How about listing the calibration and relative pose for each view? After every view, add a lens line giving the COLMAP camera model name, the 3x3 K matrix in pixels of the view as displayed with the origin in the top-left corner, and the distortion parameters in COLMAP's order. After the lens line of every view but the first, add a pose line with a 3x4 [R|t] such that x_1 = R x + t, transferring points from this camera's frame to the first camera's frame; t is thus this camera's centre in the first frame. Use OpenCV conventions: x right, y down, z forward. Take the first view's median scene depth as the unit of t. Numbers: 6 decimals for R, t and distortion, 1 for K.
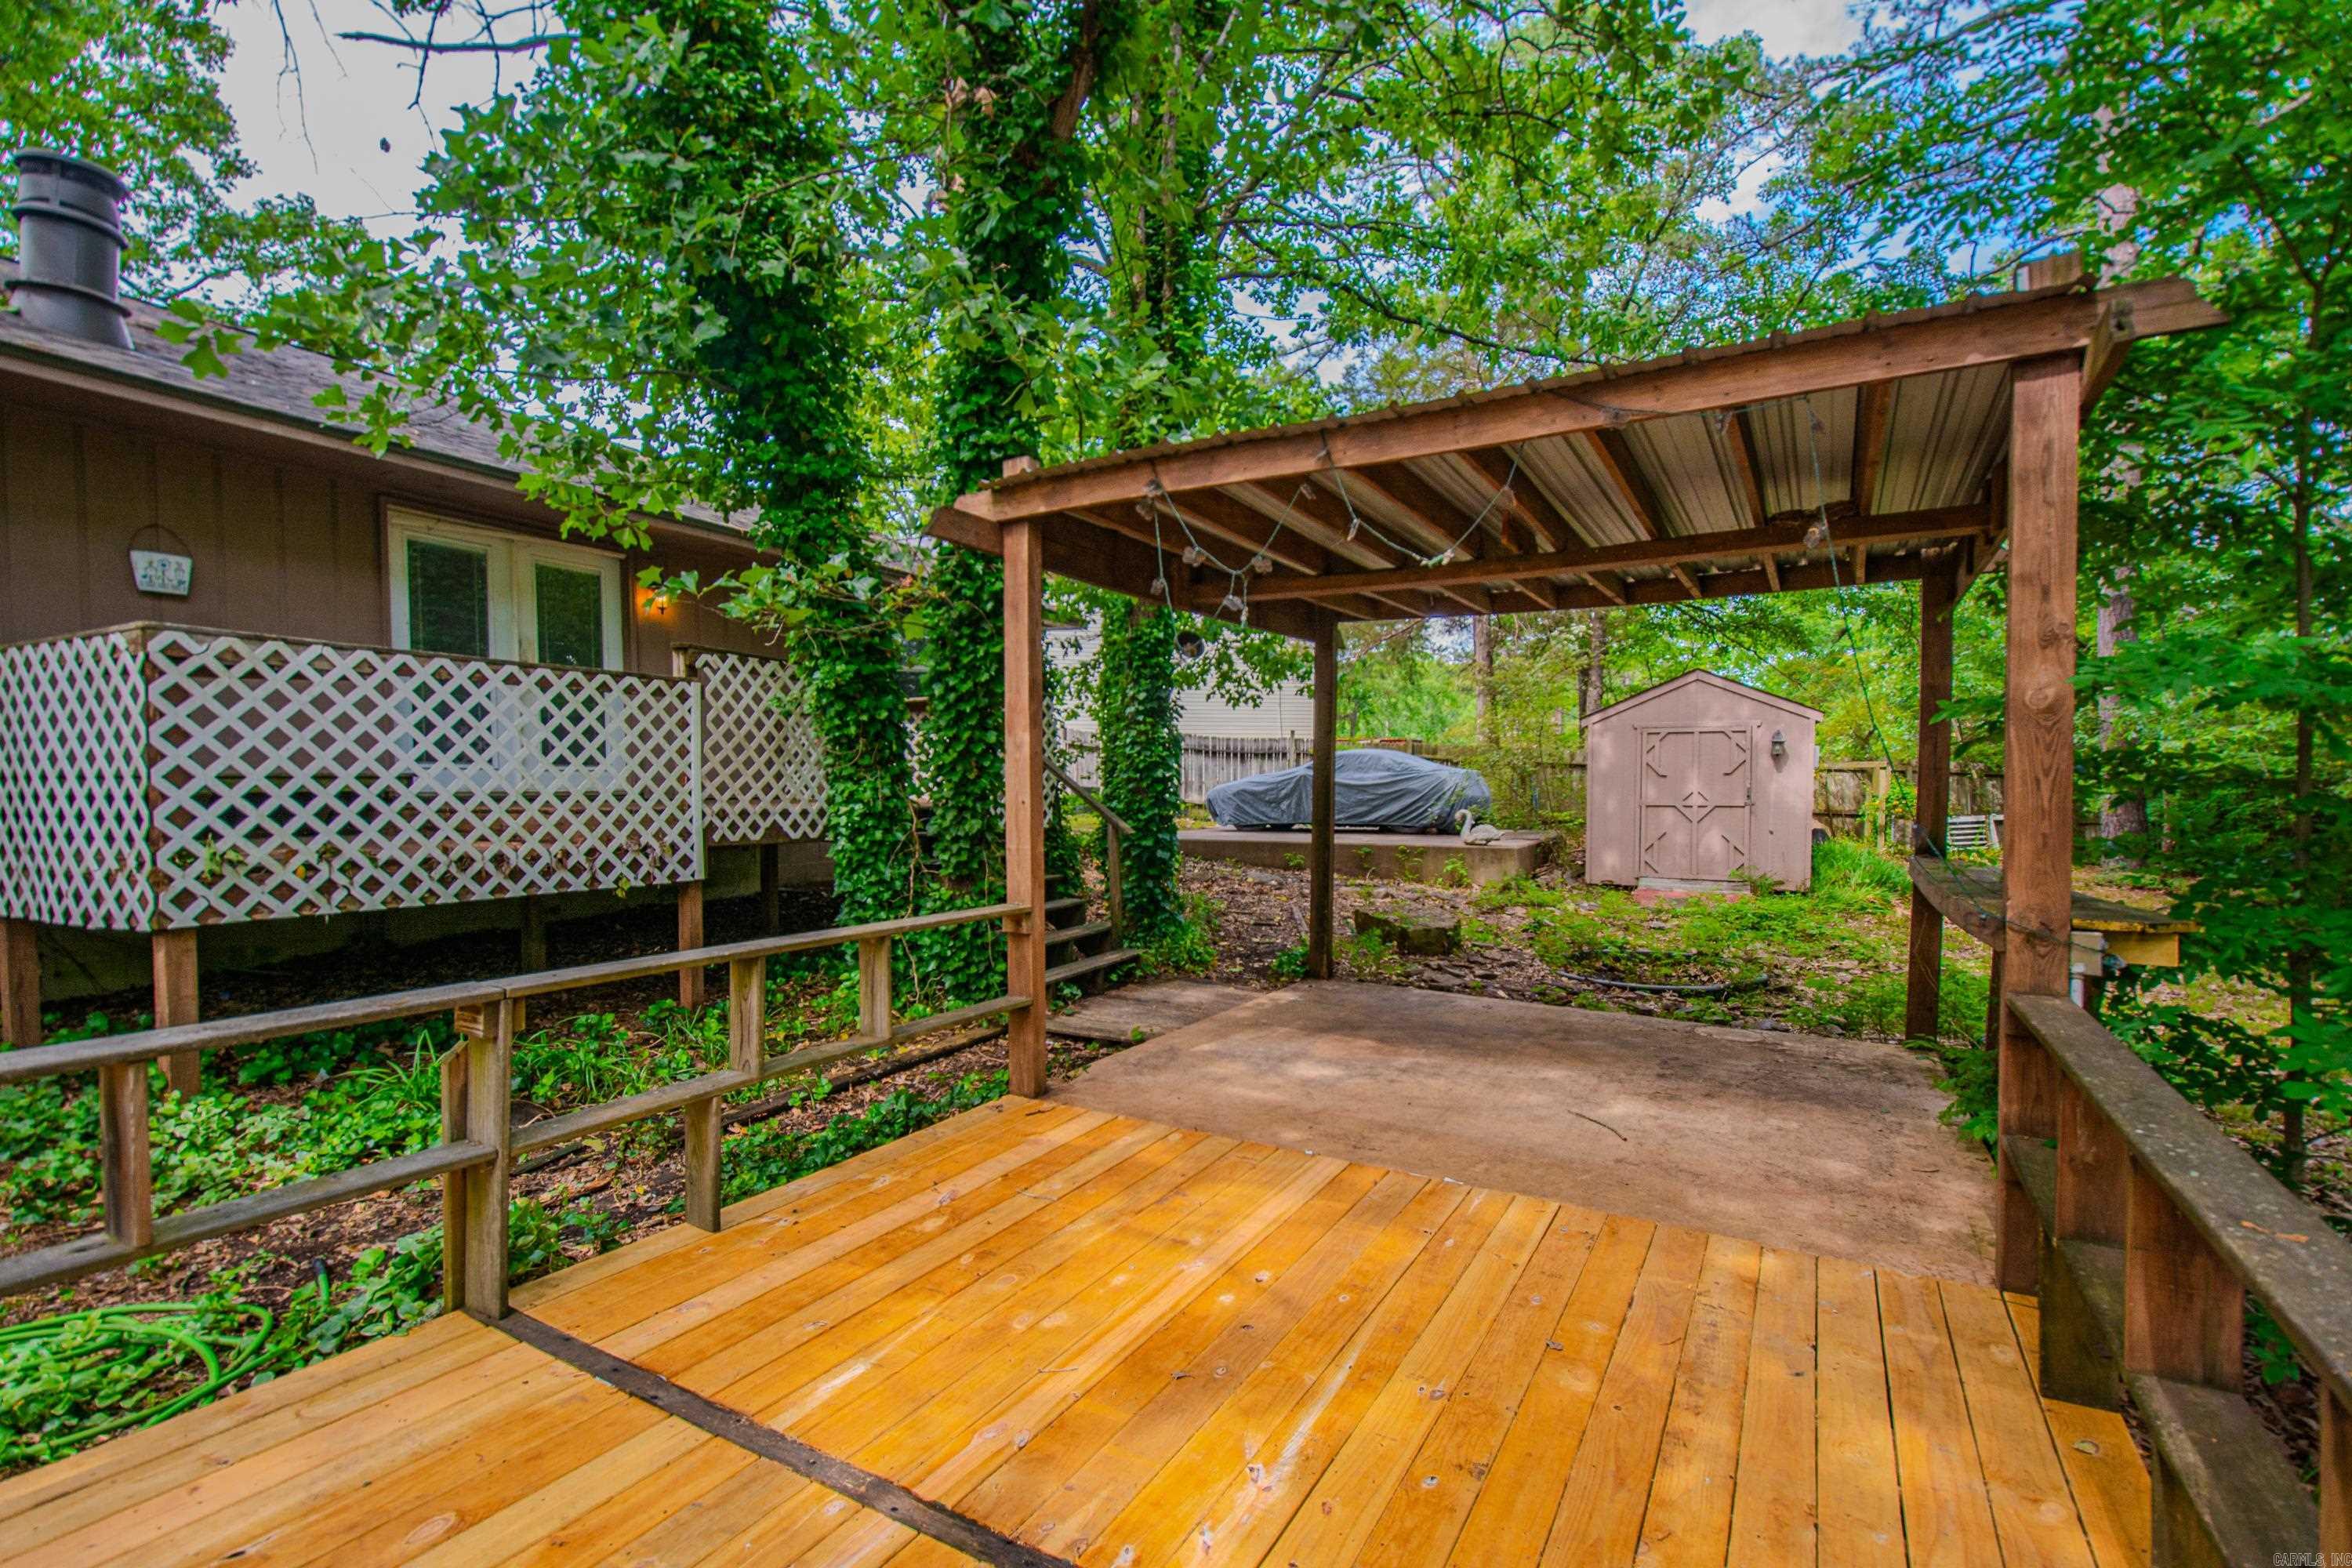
lens RADIAL K [[1056.4, 0, 1203.2], [0, 1056.4, 794.6], [0, 0, 1]] dist [-0.002215, -0.000936]
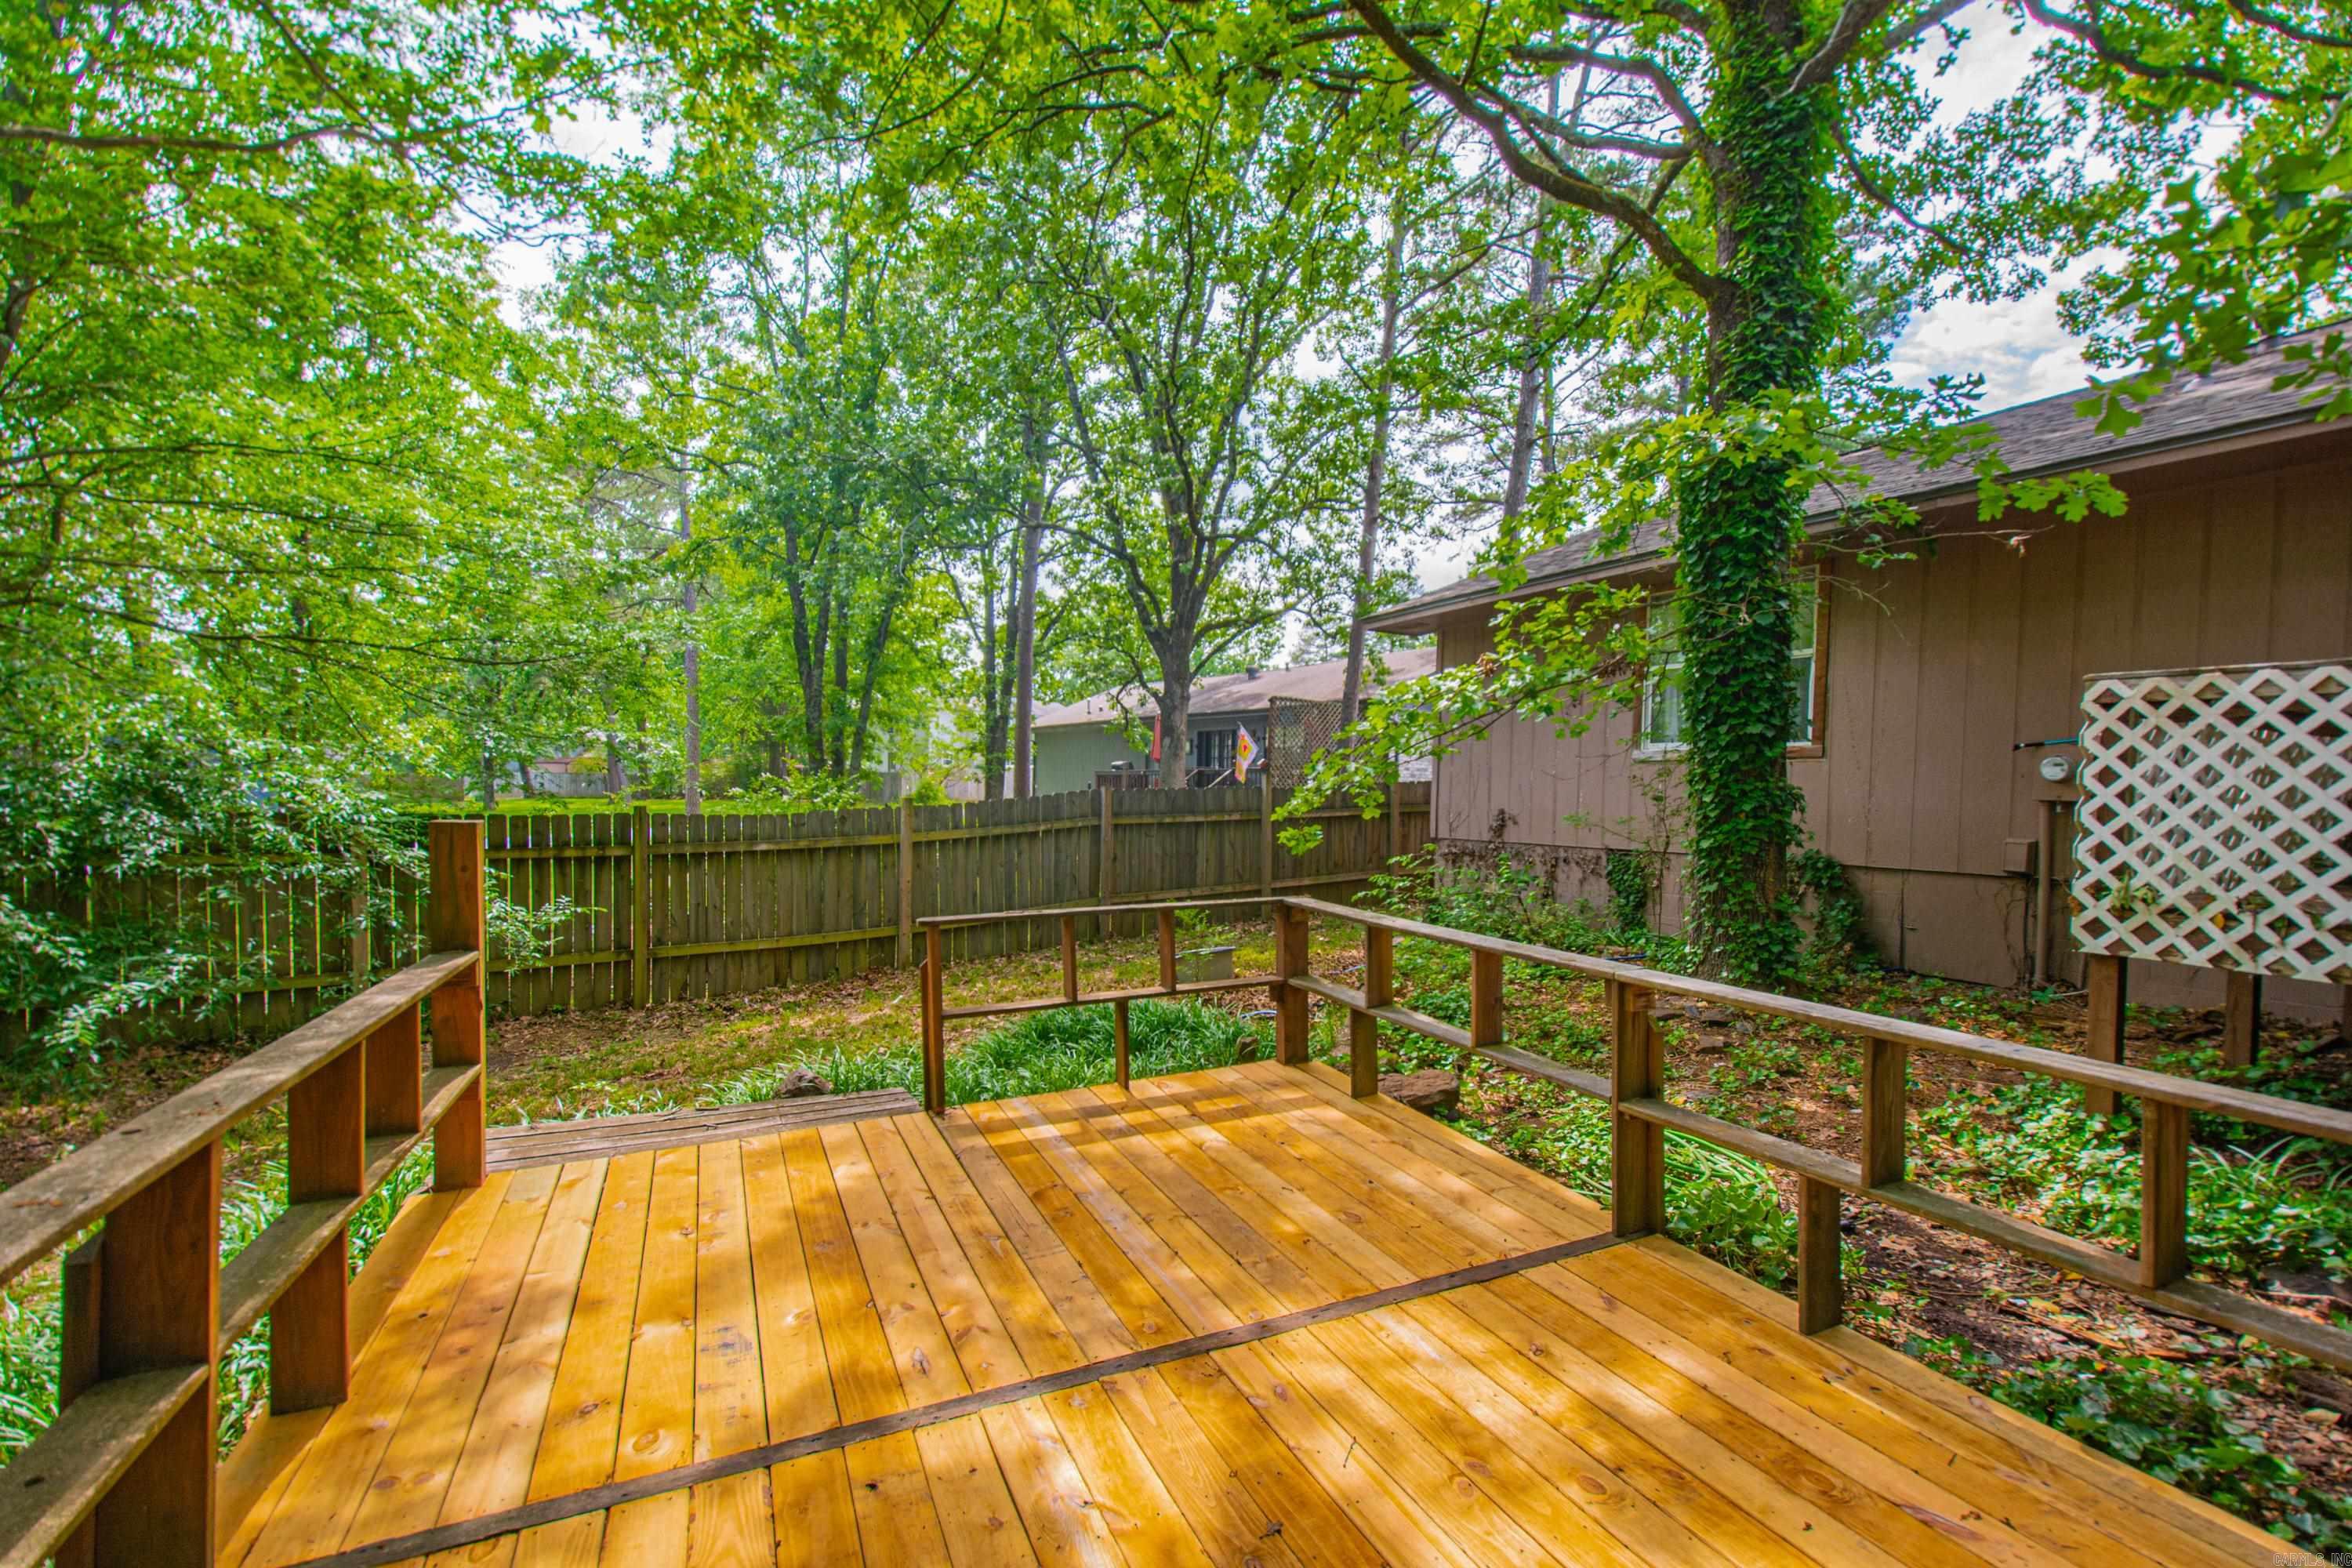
lens RADIAL K [[1056.4, 0, 1203.2], [0, 1056.4, 794.6], [0, 0, 1]] dist [-0.002215, -0.000936]
pose [[-0.566187, -0.001397, -0.824275, 0.417013], [-0.028933, 0.999416, 0.018180, -0.028522], [0.823769, 0.034142, -0.565897, 0.809245]]
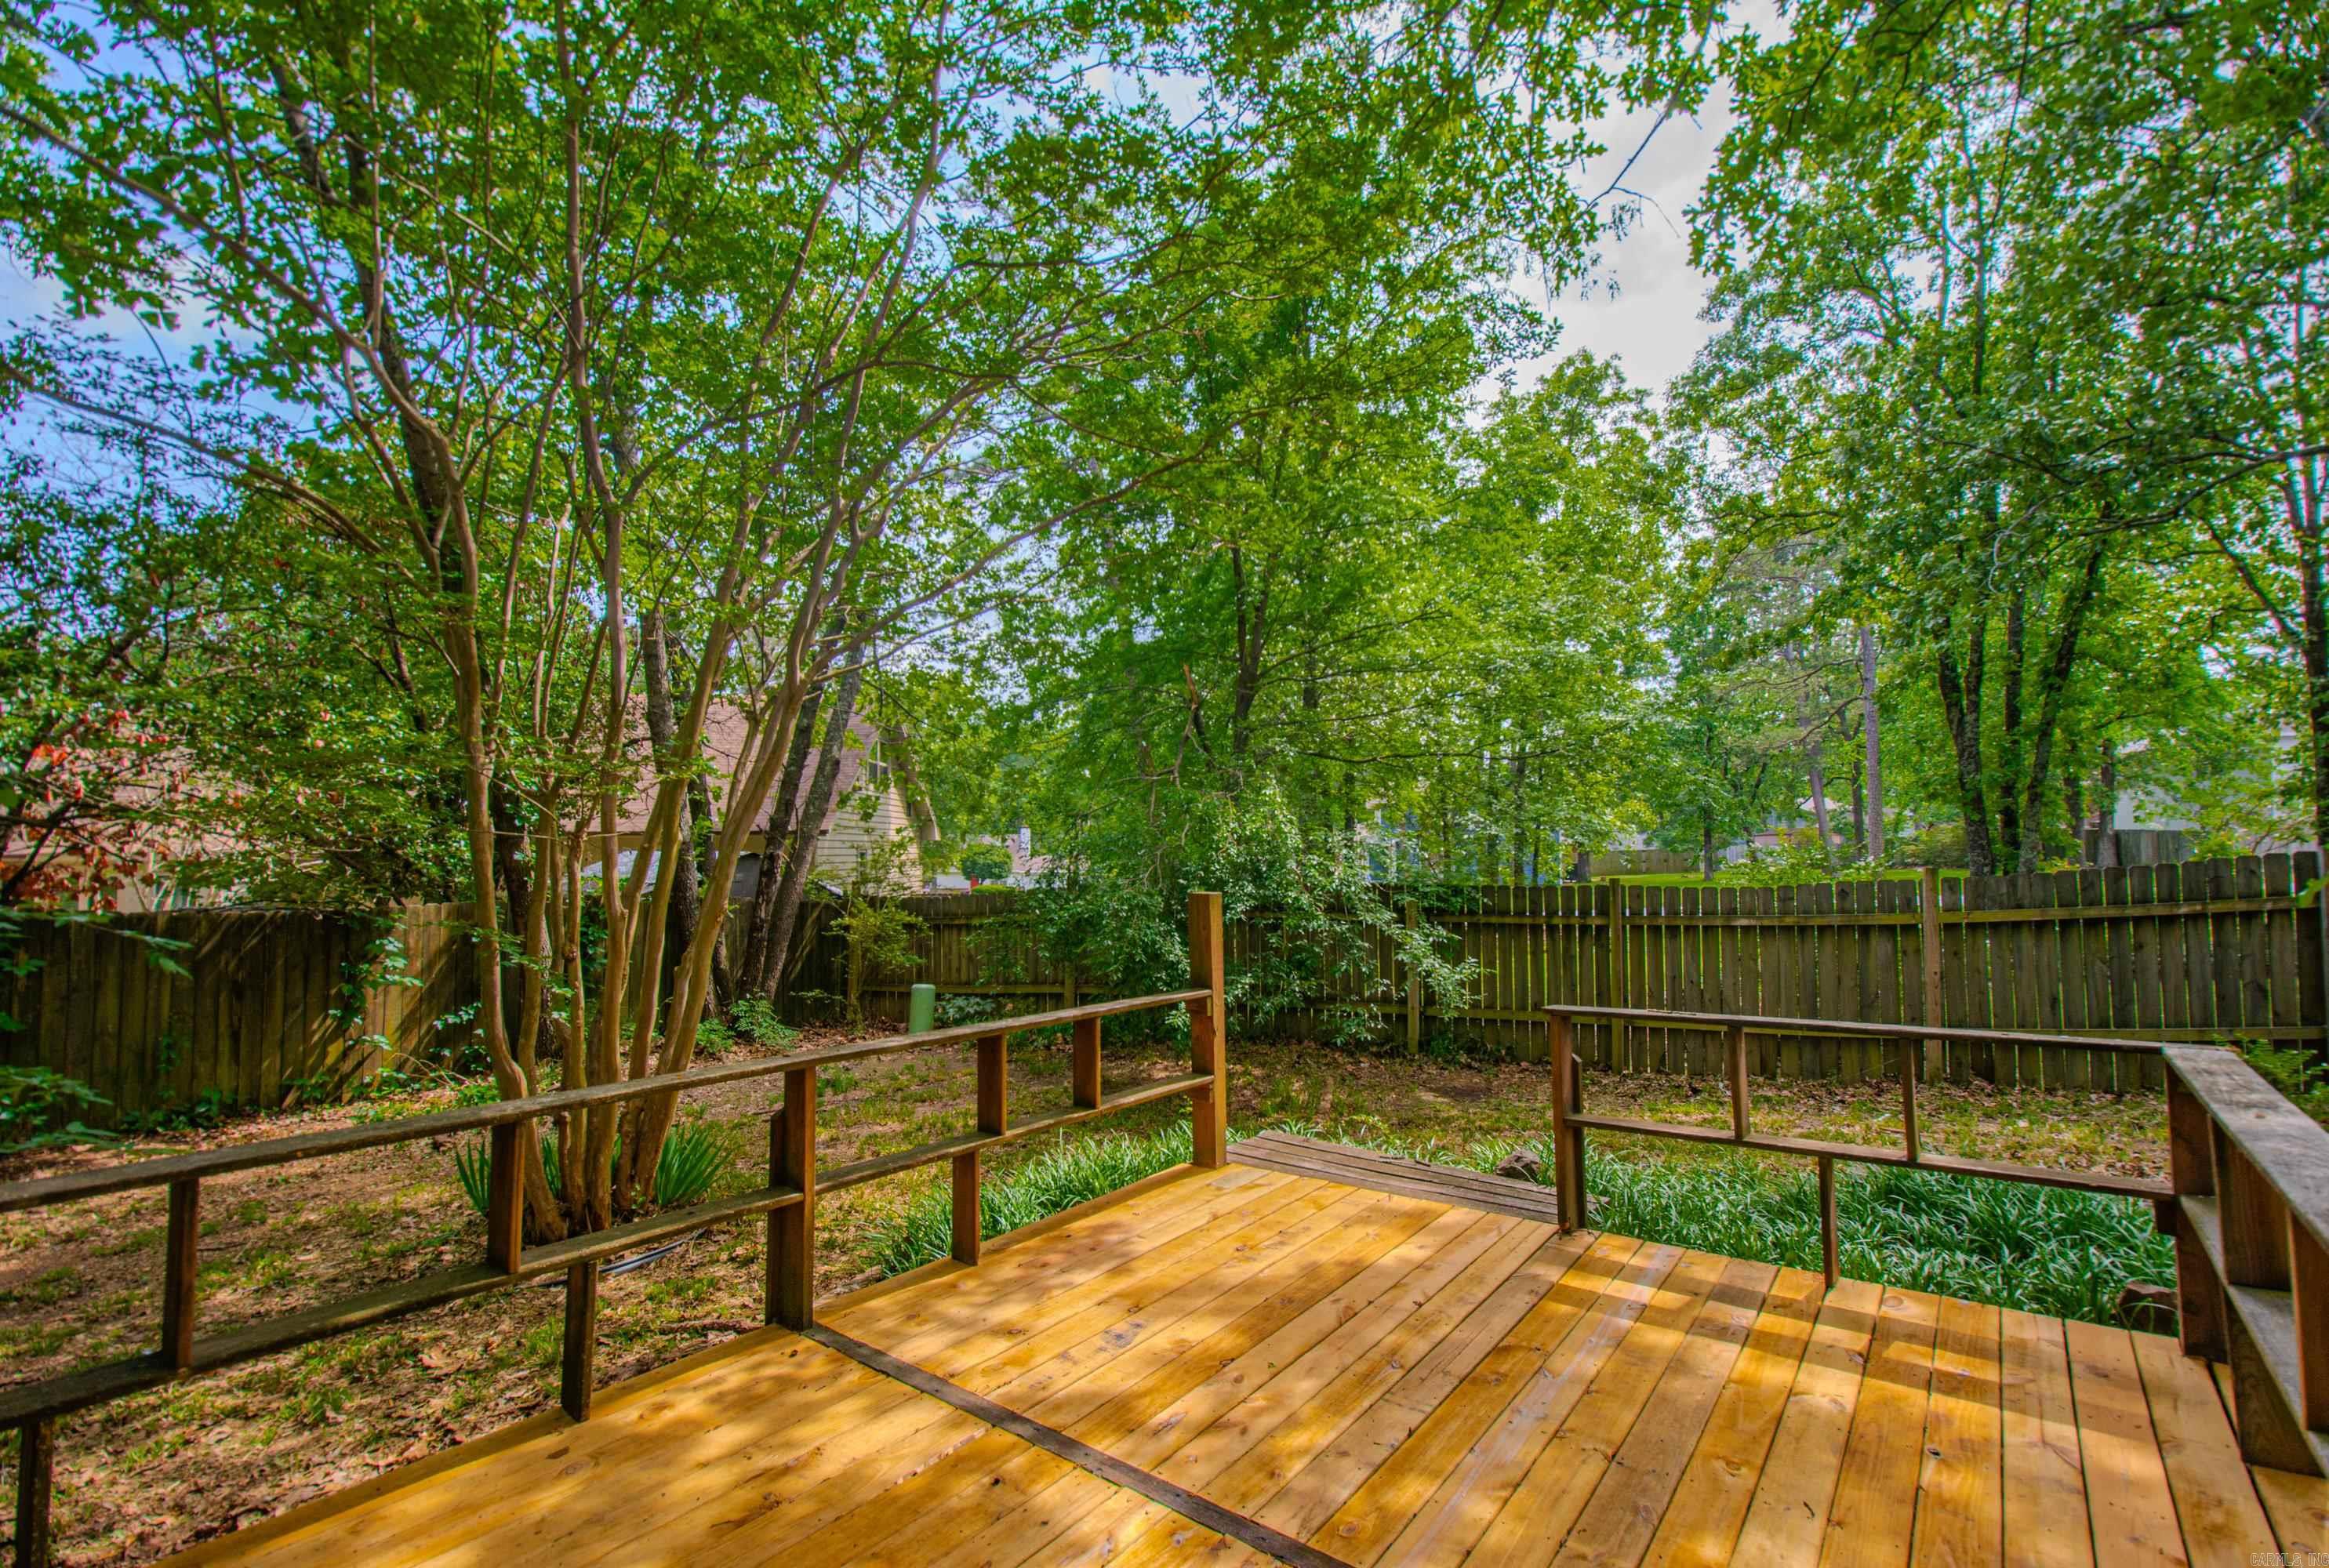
lens RADIAL K [[1021.6, 0, 1164.5], [0, 1021.6, 784.0], [0, 0, 1]] dist [0.011746, -0.000657]
pose [[-0.988116, 0.024190, 0.151794, -0.098605], [0.016154, 0.998413, -0.053948, -0.030908], [-0.152858, -0.050855, -0.986939, 0.961218]]
